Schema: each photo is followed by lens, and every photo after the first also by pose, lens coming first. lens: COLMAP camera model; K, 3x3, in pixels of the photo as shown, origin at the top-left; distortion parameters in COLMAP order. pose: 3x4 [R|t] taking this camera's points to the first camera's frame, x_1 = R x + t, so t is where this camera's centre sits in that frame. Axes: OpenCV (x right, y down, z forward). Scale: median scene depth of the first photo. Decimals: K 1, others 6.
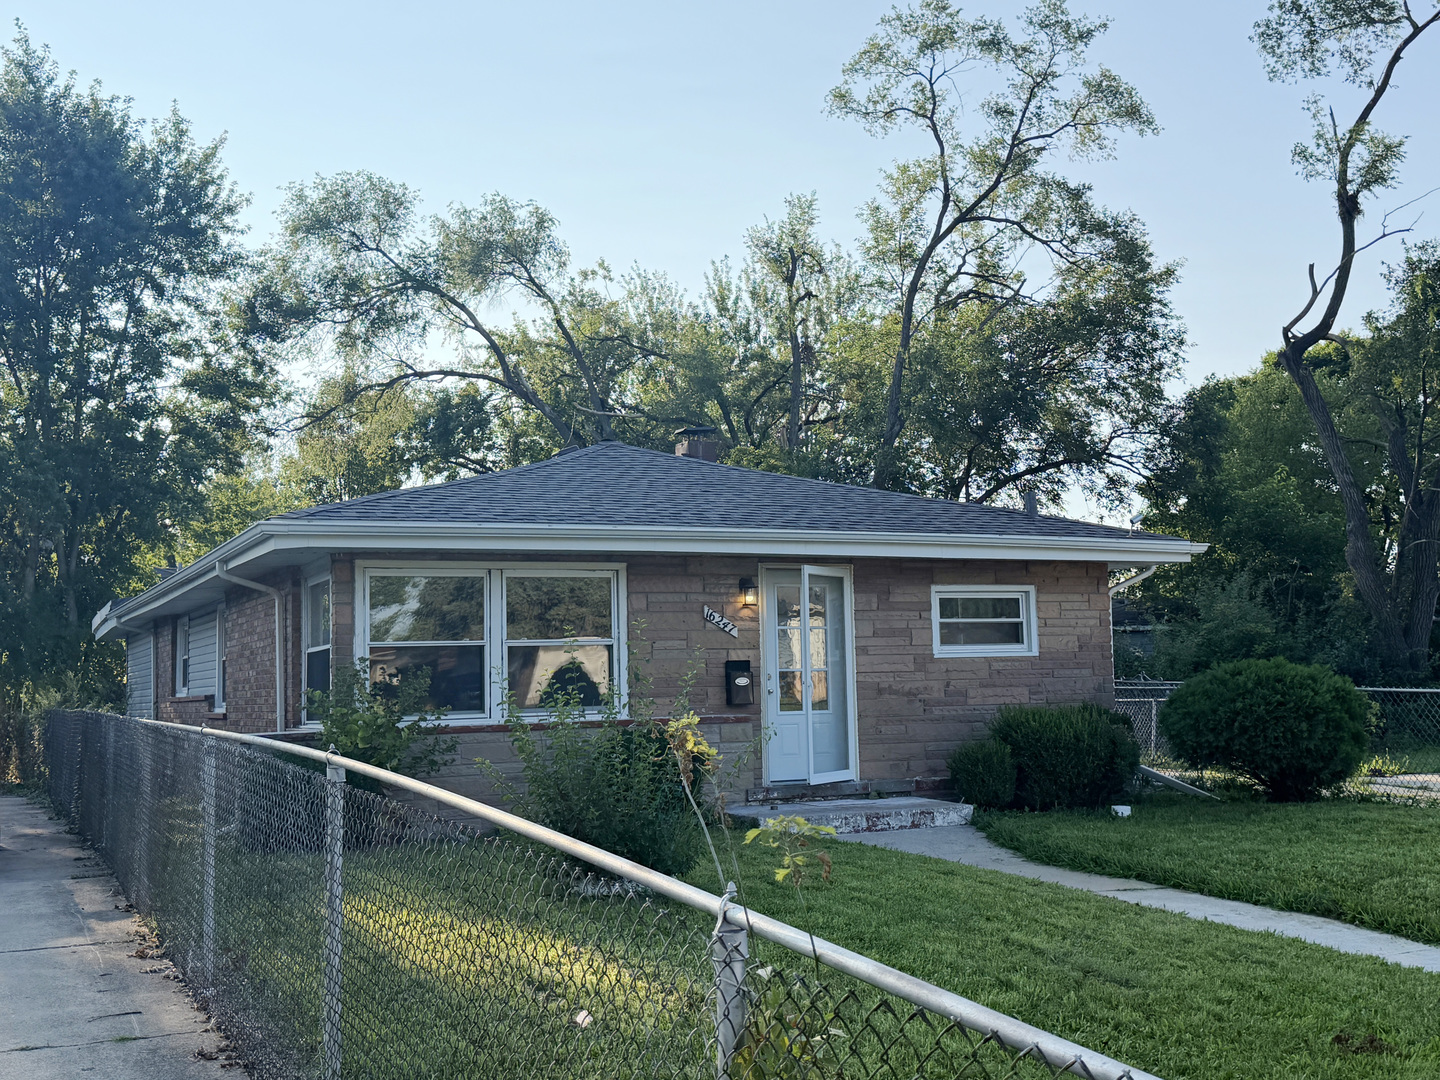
lens RADIAL K [[1656.4, 0, 720.2], [0, 1656.4, 540.9], [0, 0, 1]] dist [0.015536, 0.000000]
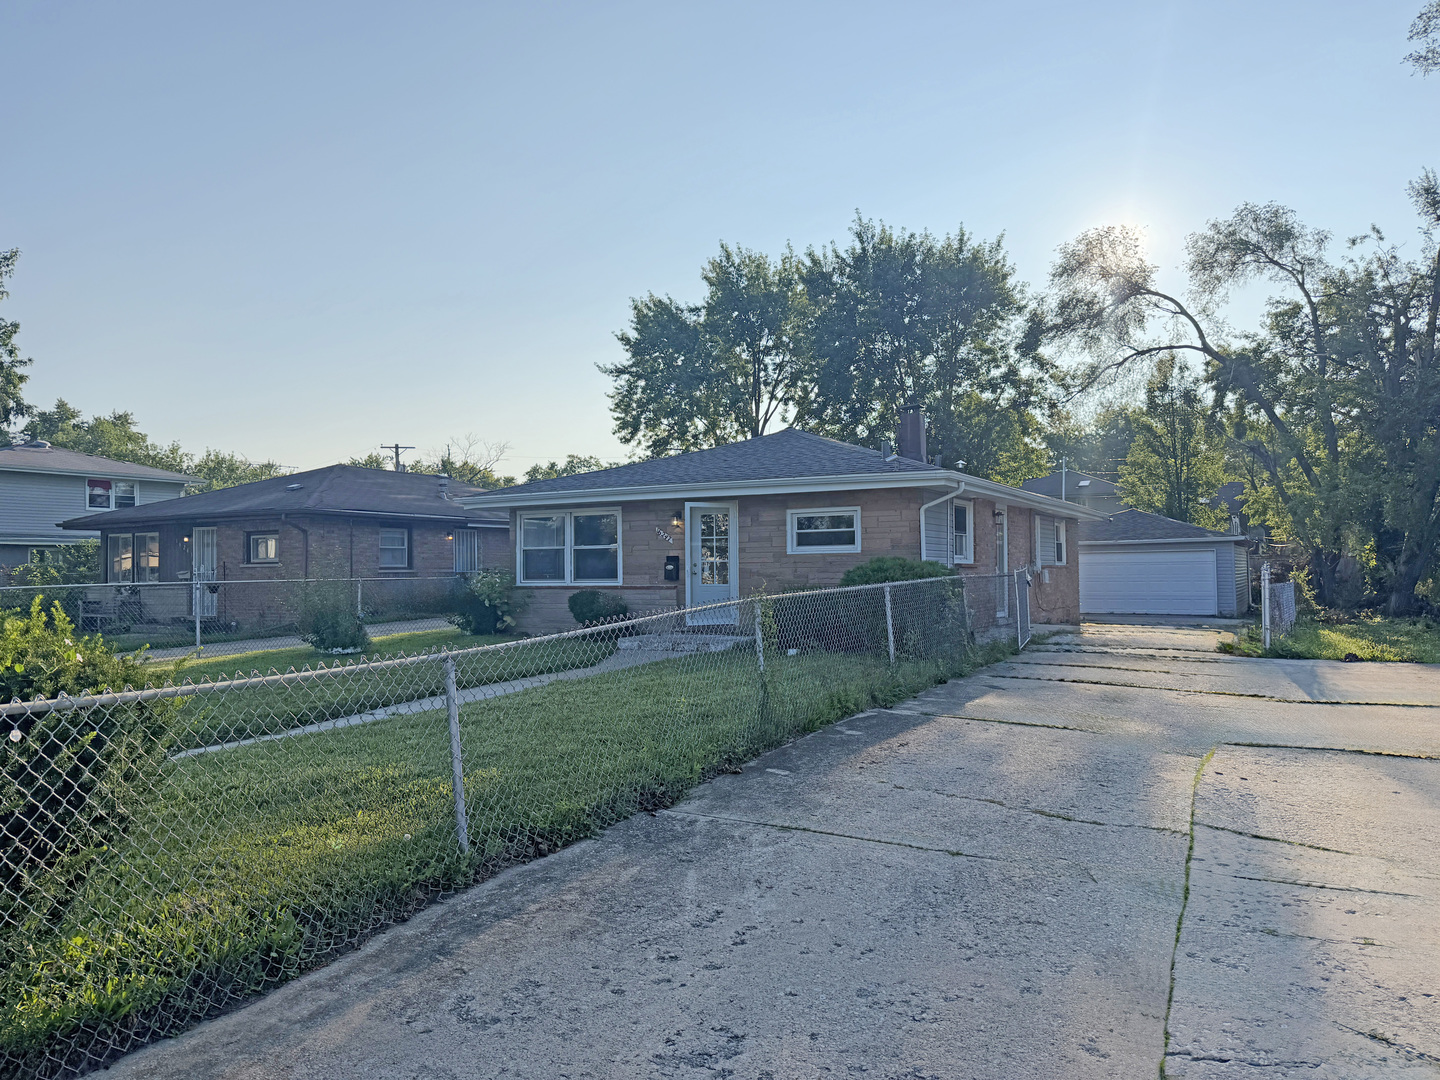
lens RADIAL K [[987.3, 0, 719.8], [0, 987.3, 540.9], [0, 0, 1]] dist [0.002169, 0.000817]
pose [[0.537456, -0.001767, -0.843290, 0.898926], [0.073034, 0.996338, 0.044459, 0.009392], [0.840123, -0.085483, 0.535617, 0.420808]]
